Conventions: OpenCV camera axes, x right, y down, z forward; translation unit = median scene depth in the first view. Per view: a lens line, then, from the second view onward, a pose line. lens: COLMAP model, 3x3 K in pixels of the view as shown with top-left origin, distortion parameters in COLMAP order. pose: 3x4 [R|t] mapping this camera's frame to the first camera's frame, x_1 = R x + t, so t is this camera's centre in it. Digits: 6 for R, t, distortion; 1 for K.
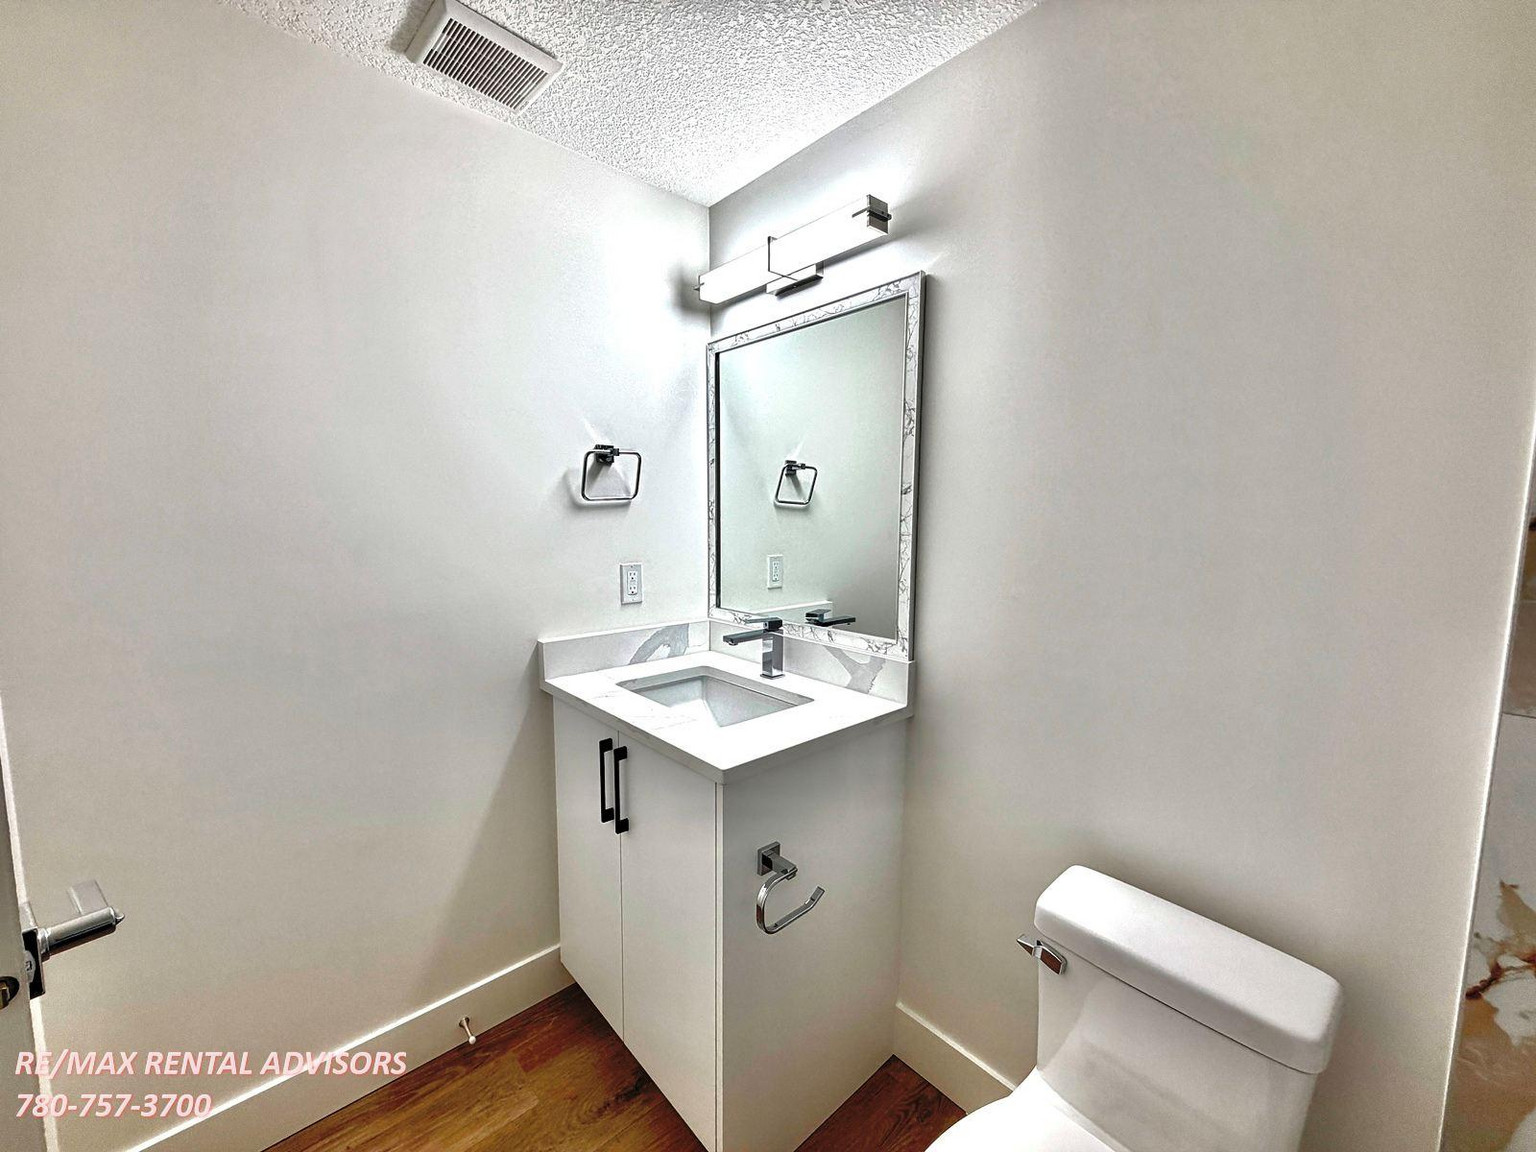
lens RADIAL K [[609.9, 0, 768.3], [0, 609.9, 574.6], [0, 0, 1]] dist [-0.000320, -0.000437]
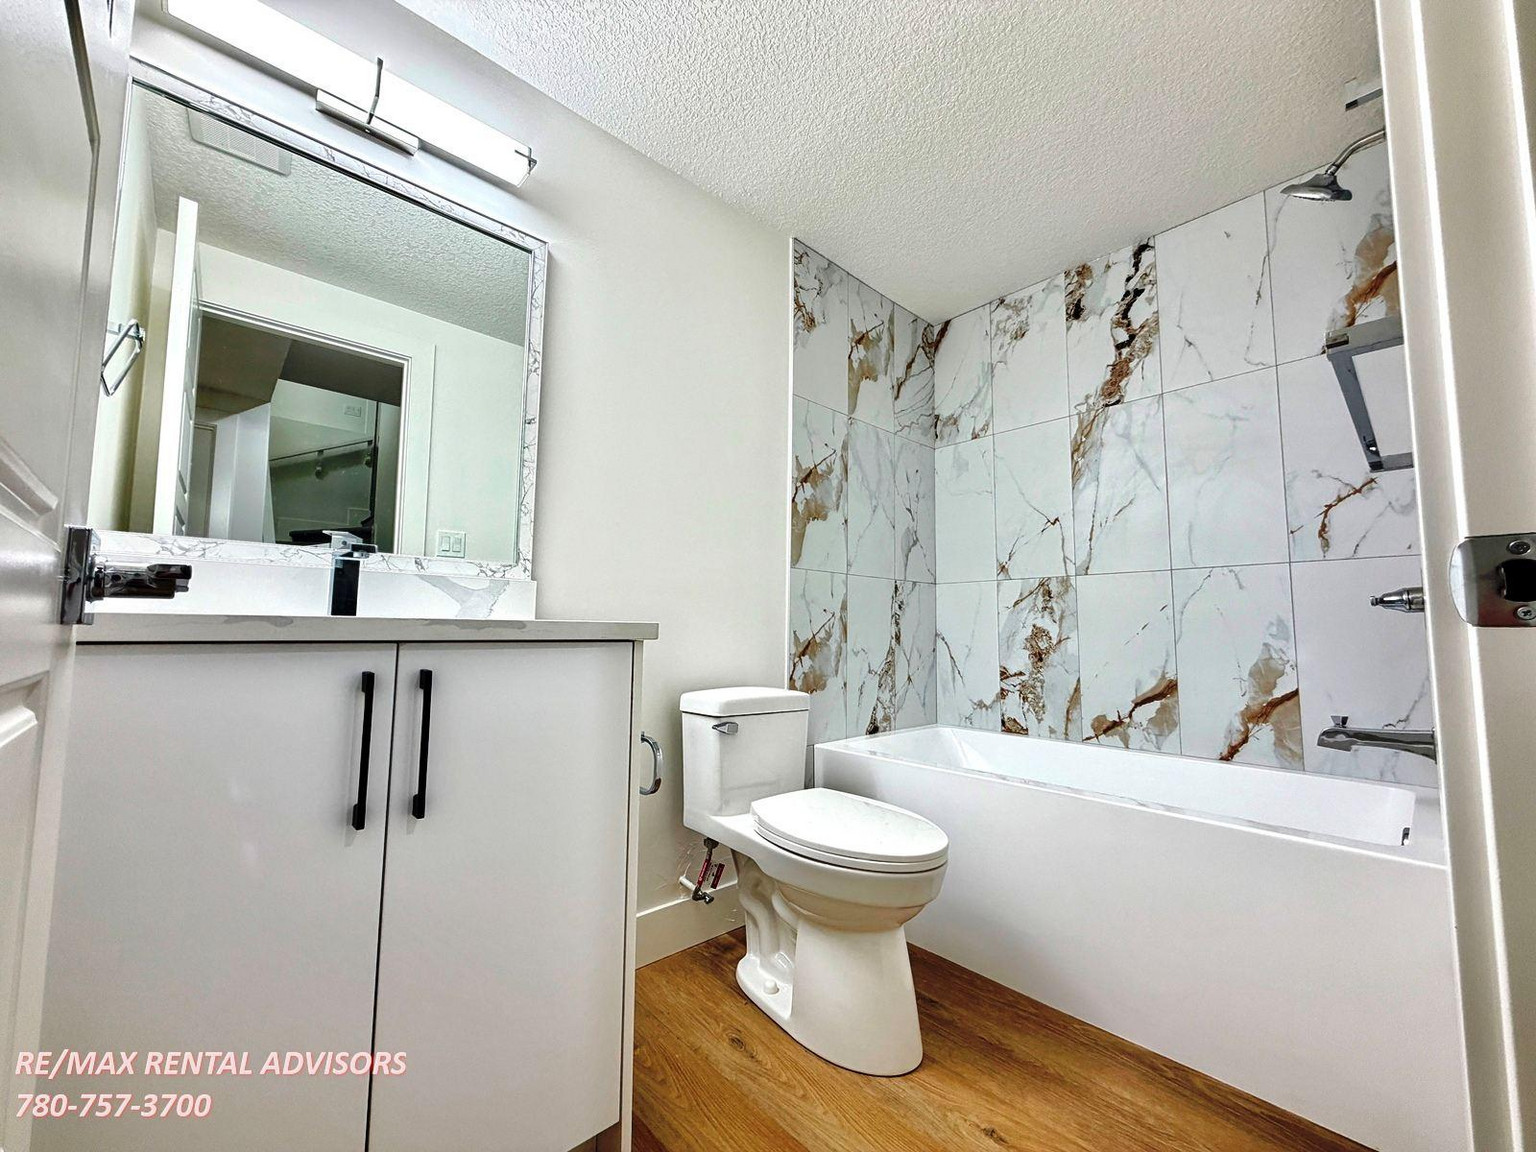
lens RADIAL K [[609.9, 0, 766.8], [0, 609.9, 577.4], [0, 0, 1]] dist [-0.000320, -0.000437]
pose [[-0.010276, 0.080502, 0.996701, -0.825133], [0.094343, 0.992386, -0.079181, 0.259545], [-0.995487, 0.093218, -0.017793, 0.625710]]
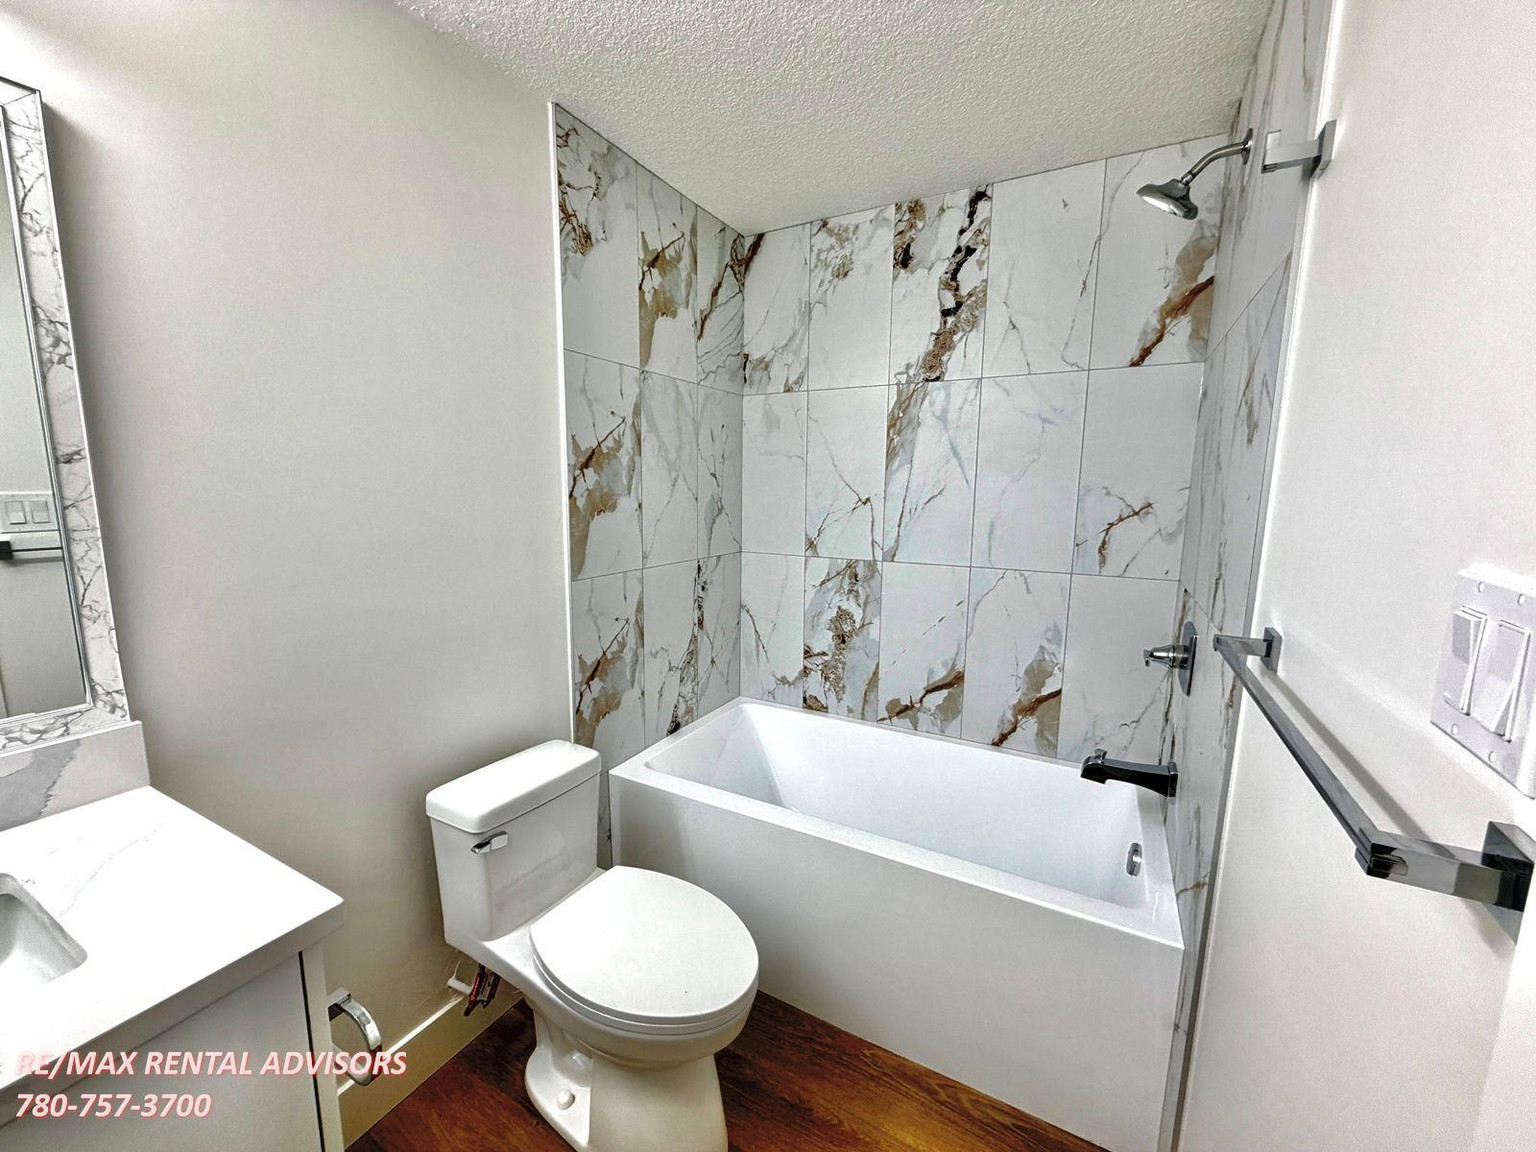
lens RADIAL K [[609.9, 0, 767.0], [0, 609.9, 580.2], [0, 0, 1]] dist [-0.000320, -0.000437]
pose [[-0.328430, -0.153458, 0.931979, -0.586682], [0.085589, 0.977819, 0.191167, -0.074008], [-0.940642, 0.142552, -0.308011, 0.546135]]
